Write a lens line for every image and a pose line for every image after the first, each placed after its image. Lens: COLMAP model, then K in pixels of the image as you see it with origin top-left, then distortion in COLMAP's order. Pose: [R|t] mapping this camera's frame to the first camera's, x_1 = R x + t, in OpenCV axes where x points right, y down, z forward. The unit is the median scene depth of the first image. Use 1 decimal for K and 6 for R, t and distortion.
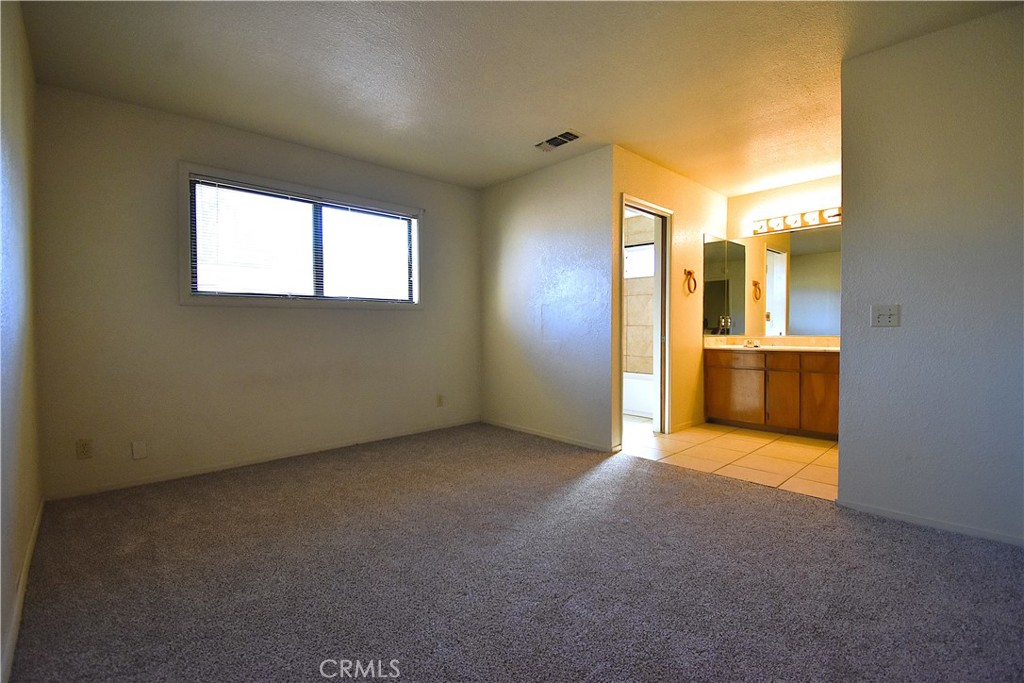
lens RADIAL K [[452.8, 0, 511.1], [0, 452.8, 339.5], [0, 0, 1]] dist [0.003065, -0.001329]
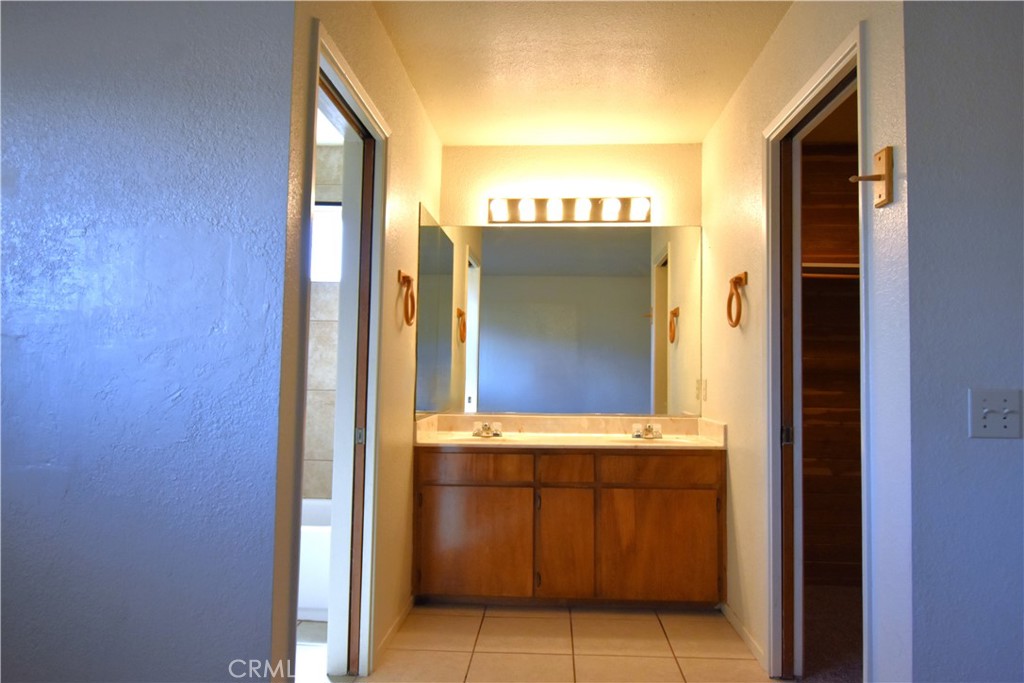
lens RADIAL K [[680.2, 0, 518.7], [0, 680.2, 337.0], [0, 0, 1]] dist [0.000053, -0.001539]
pose [[0.715502, 0.051477, 0.696712, 0.010818], [0.000782, 0.997222, -0.074484, -0.045540], [-0.698611, 0.053838, 0.713474, 0.492092]]
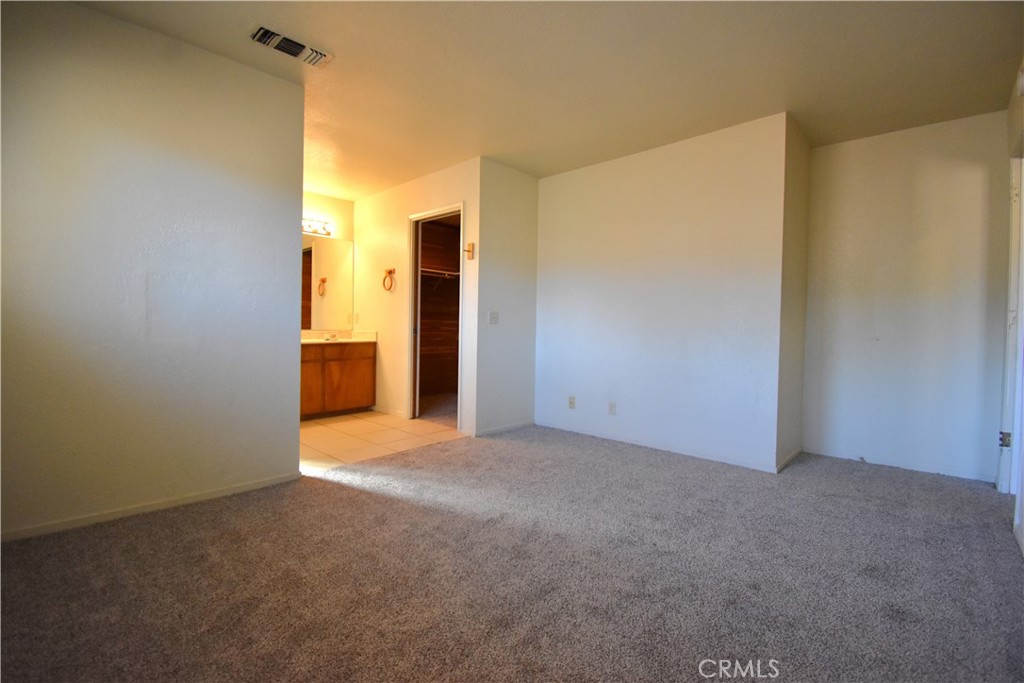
lens RADIAL K [[452.8, 0, 506.6], [0, 452.8, 339.6], [0, 0, 1]] dist [0.003065, -0.001329]
pose [[-0.079070, -0.021758, 0.996632, -0.537418], [0.009419, 0.999701, 0.022572, -0.004983], [-0.996825, 0.011172, -0.078841, 0.635359]]
